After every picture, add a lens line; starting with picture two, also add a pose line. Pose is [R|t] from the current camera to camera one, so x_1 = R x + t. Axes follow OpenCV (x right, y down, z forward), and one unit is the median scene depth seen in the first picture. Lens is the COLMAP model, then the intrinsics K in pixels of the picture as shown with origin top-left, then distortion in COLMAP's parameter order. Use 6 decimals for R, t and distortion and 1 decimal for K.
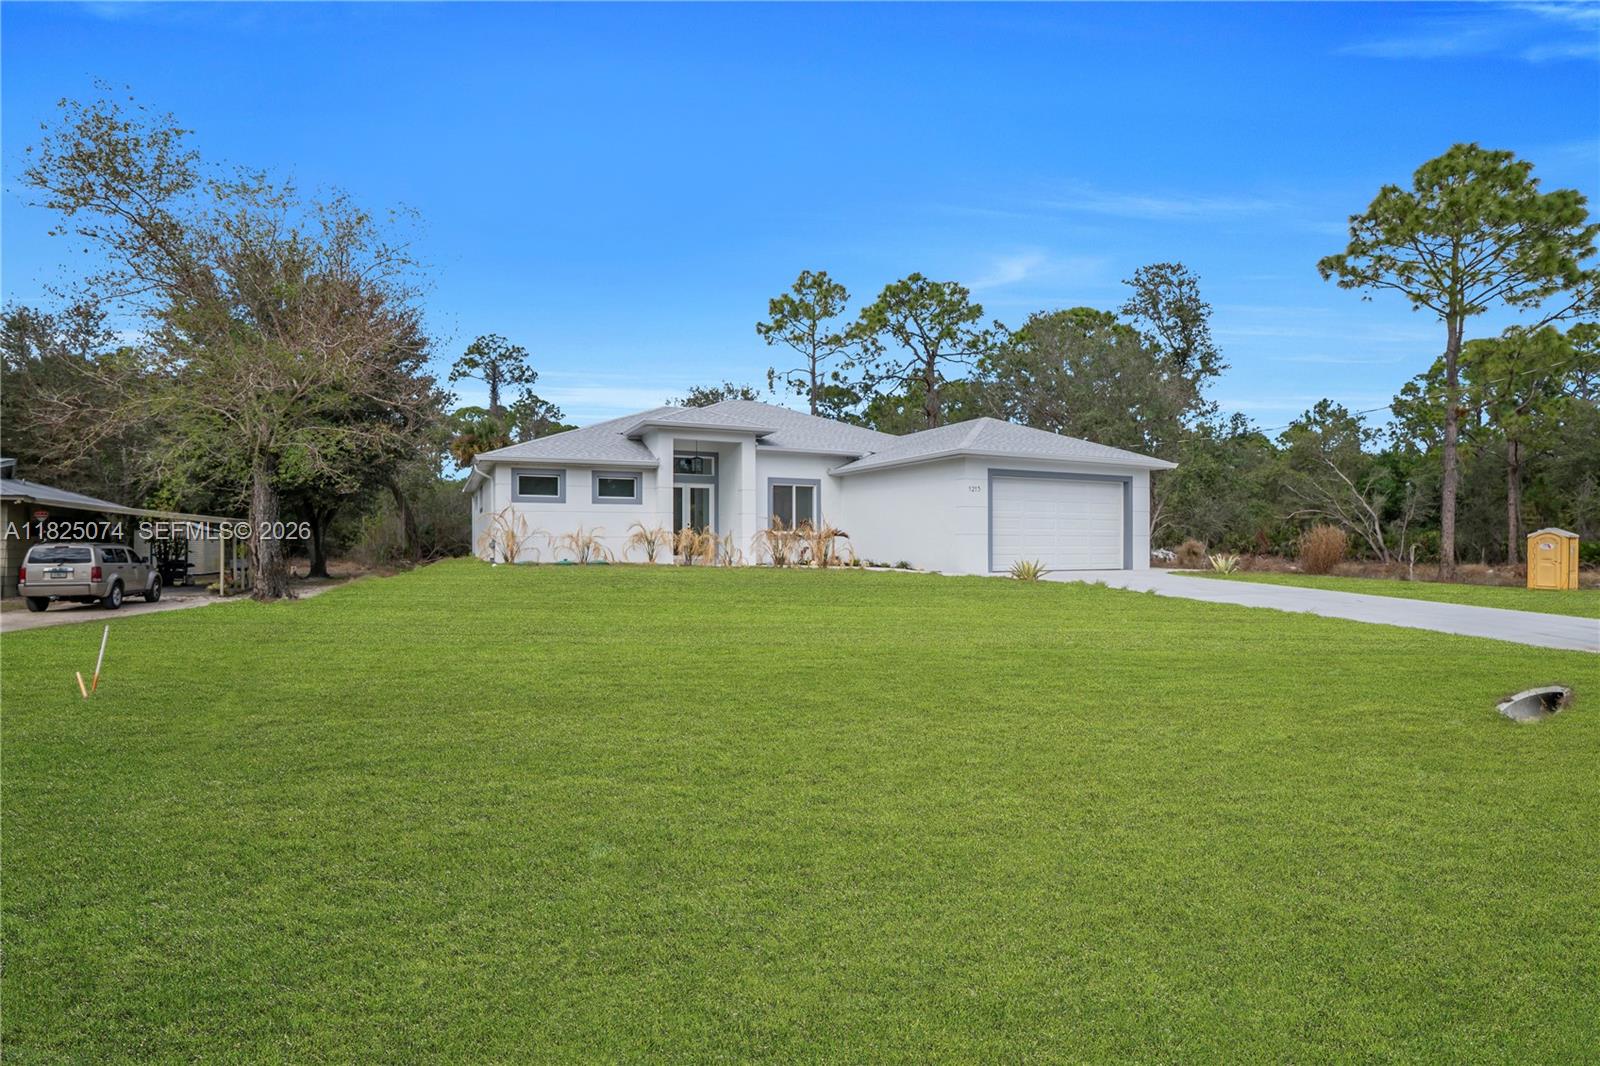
lens RADIAL K [[773.7, 0, 802.0], [0, 773.7, 539.9], [0, 0, 1]] dist [-0.045963, 0.004421]
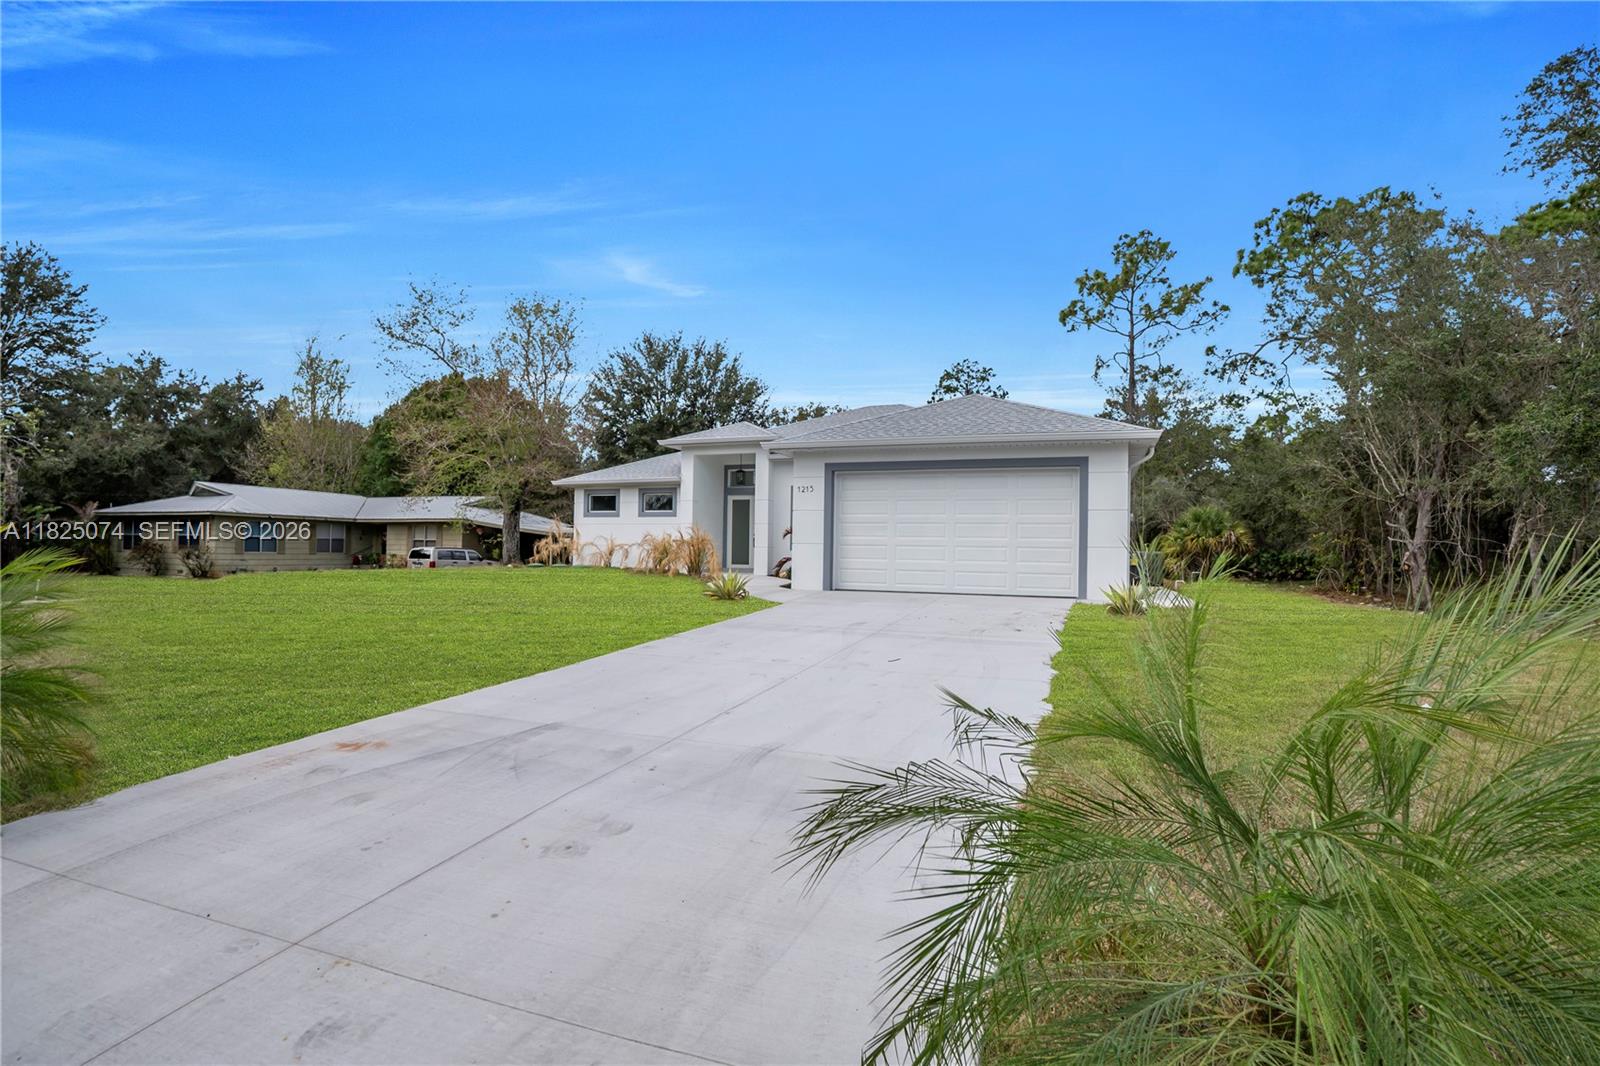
lens RADIAL K [[773.7, 0, 806.9], [0, 773.7, 540.5], [0, 0, 1]] dist [-0.045963, 0.004421]
pose [[0.695860, -0.000461, -0.718177, 0.418565], [-0.013950, 0.999802, -0.014158, 0.000961], [0.718042, 0.019870, 0.695716, 0.206054]]
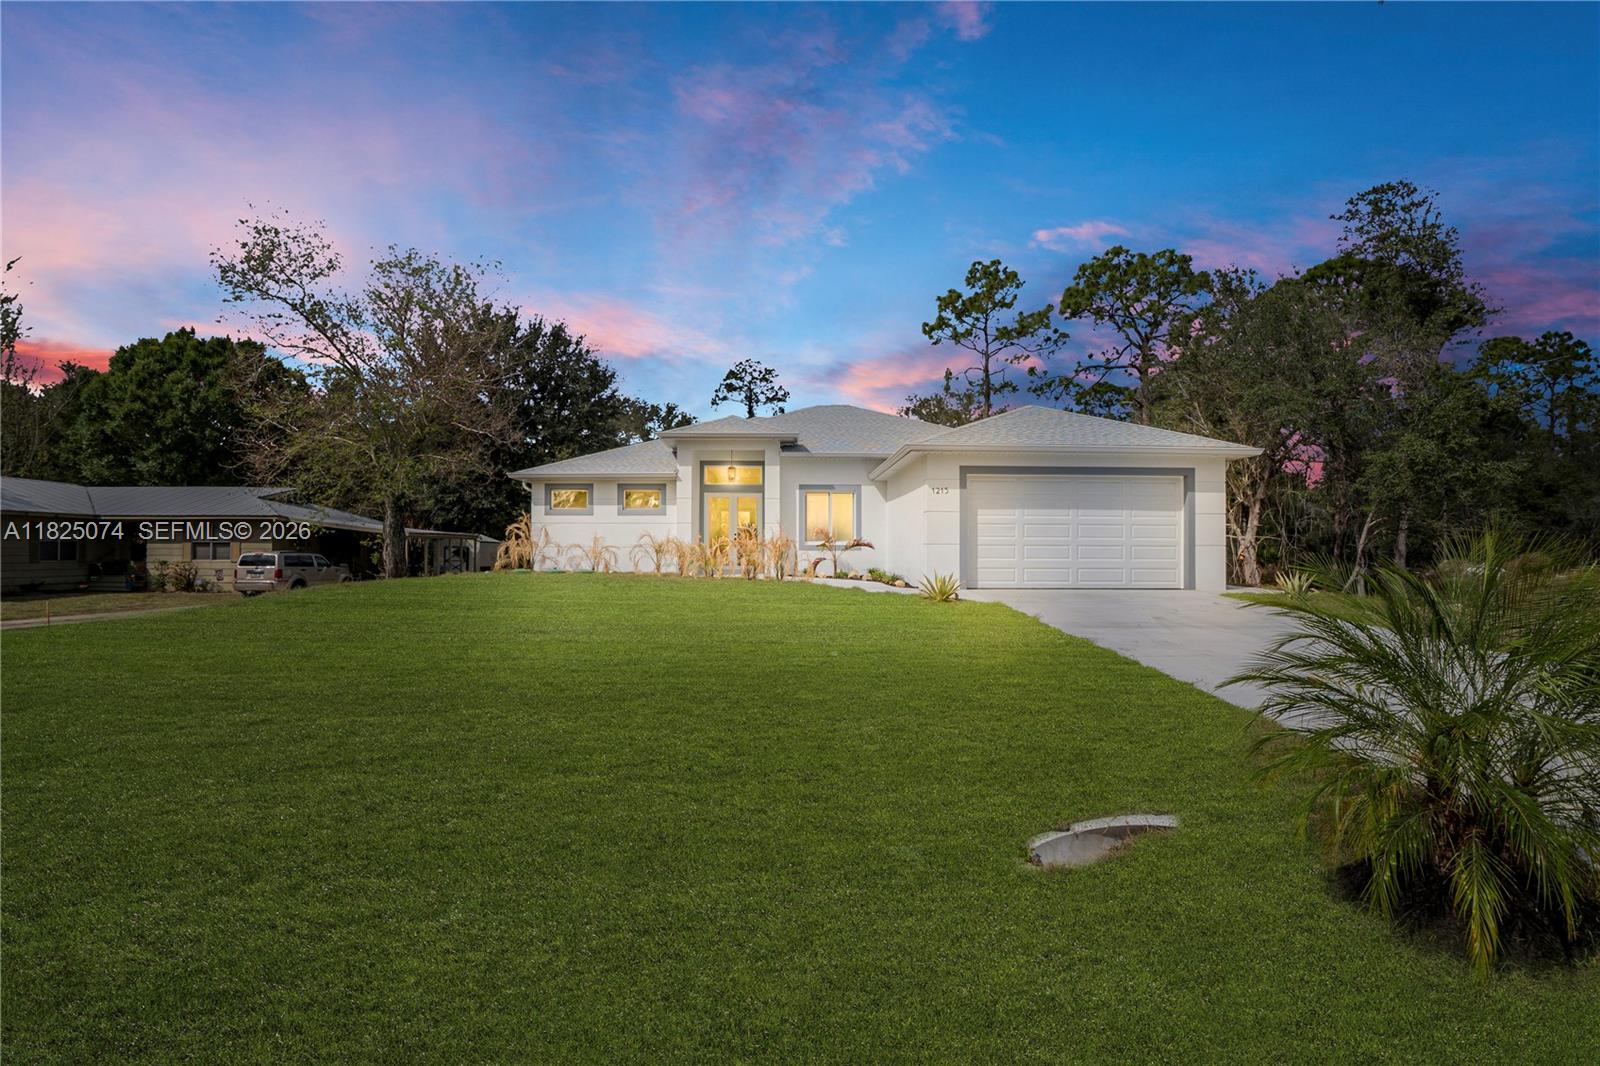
lens RADIAL K [[773.7, 0, 803.5], [0, 773.7, 540.2], [0, 0, 1]] dist [-0.045963, 0.004421]
pose [[0.913549, -0.003830, -0.406711, 0.218137], [-0.001397, 0.999920, -0.012554, -0.000079], [0.406726, 0.012037, 0.913471, 0.078083]]
